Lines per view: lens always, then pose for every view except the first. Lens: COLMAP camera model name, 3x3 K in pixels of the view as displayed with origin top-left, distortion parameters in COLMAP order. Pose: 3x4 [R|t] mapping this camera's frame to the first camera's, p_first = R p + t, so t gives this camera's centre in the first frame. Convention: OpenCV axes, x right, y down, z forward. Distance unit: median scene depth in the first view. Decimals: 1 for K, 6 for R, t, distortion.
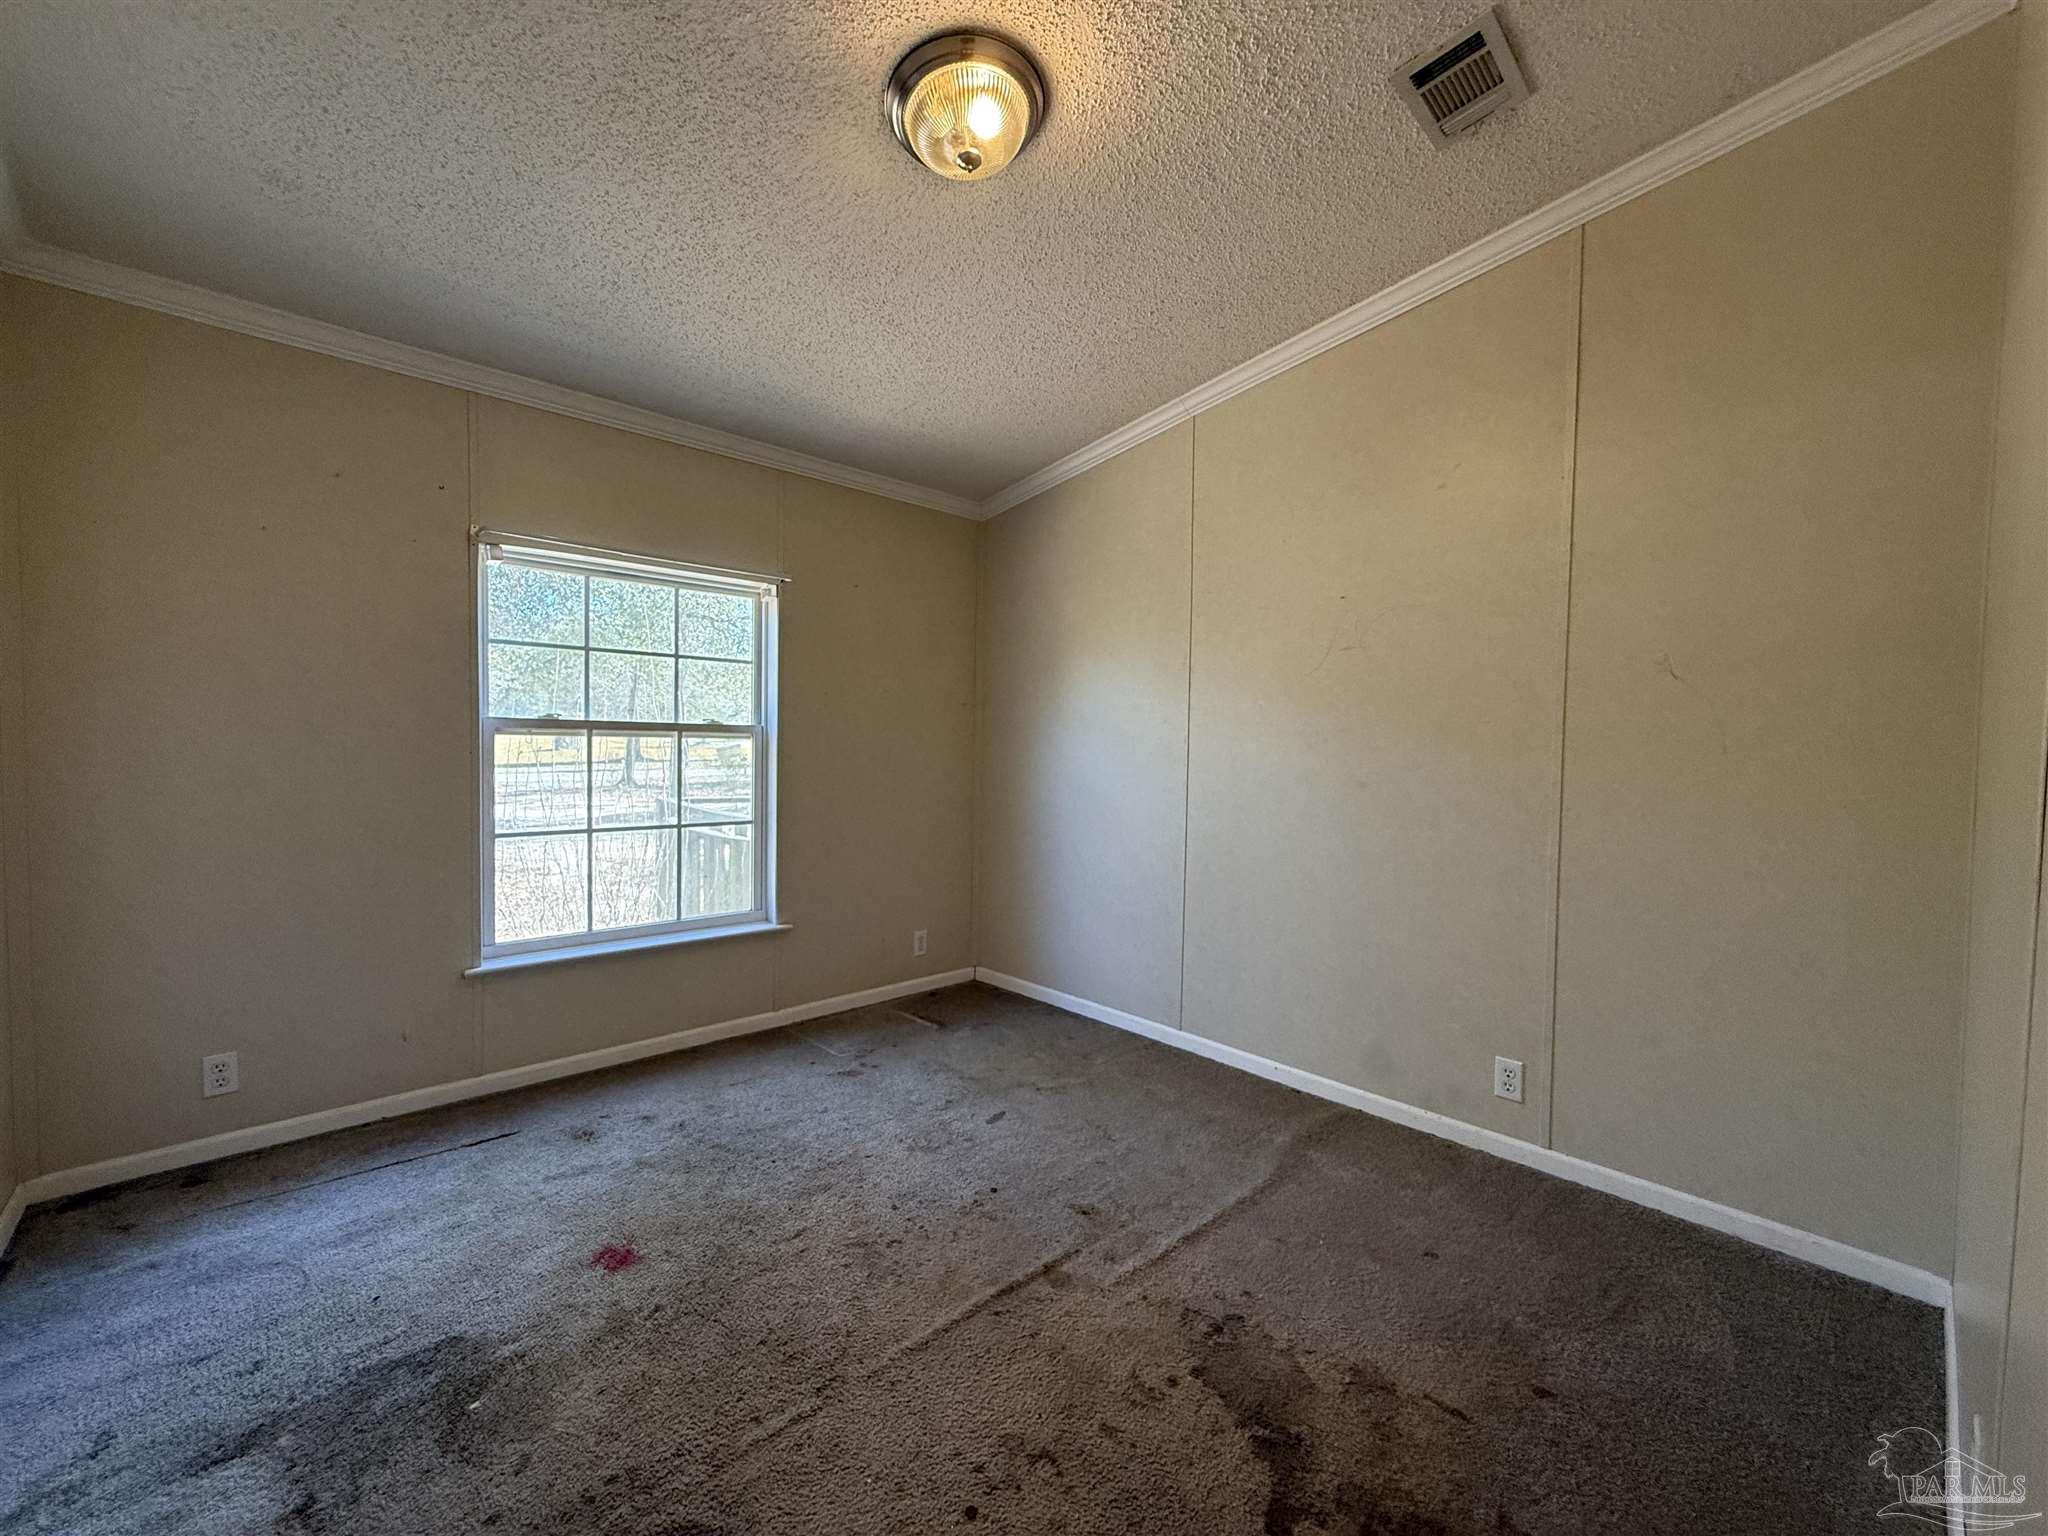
lens RADIAL K [[817.1, 0, 1030.0], [0, 817.1, 773.3], [0, 0, 1]] dist [0.000986, 0.000028]
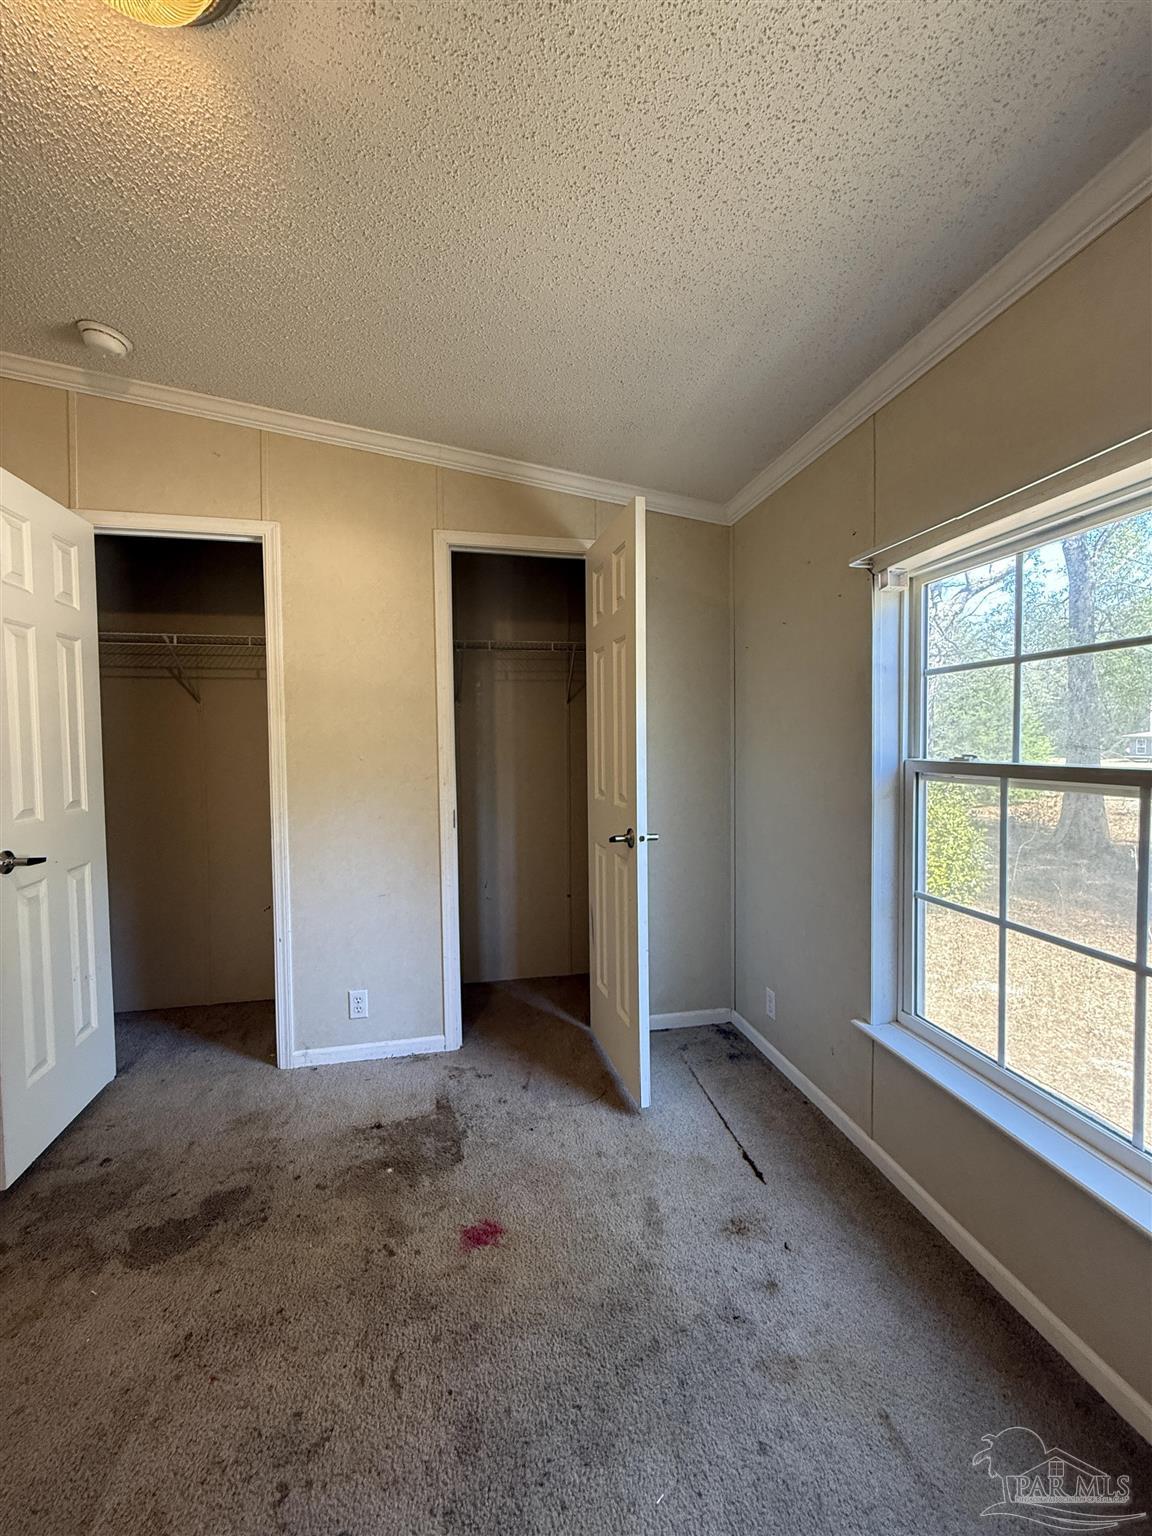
lens RADIAL K [[612.8, 0, 566.8], [0, 612.8, 765.6], [0, 0, 1]] dist [0.000986, 0.000028]
pose [[-0.538357, 0.024880, -0.842350, 0.130977], [-0.029283, 0.998408, 0.048205, -0.107224], [0.842208, 0.050618, -0.536771, 1.337955]]
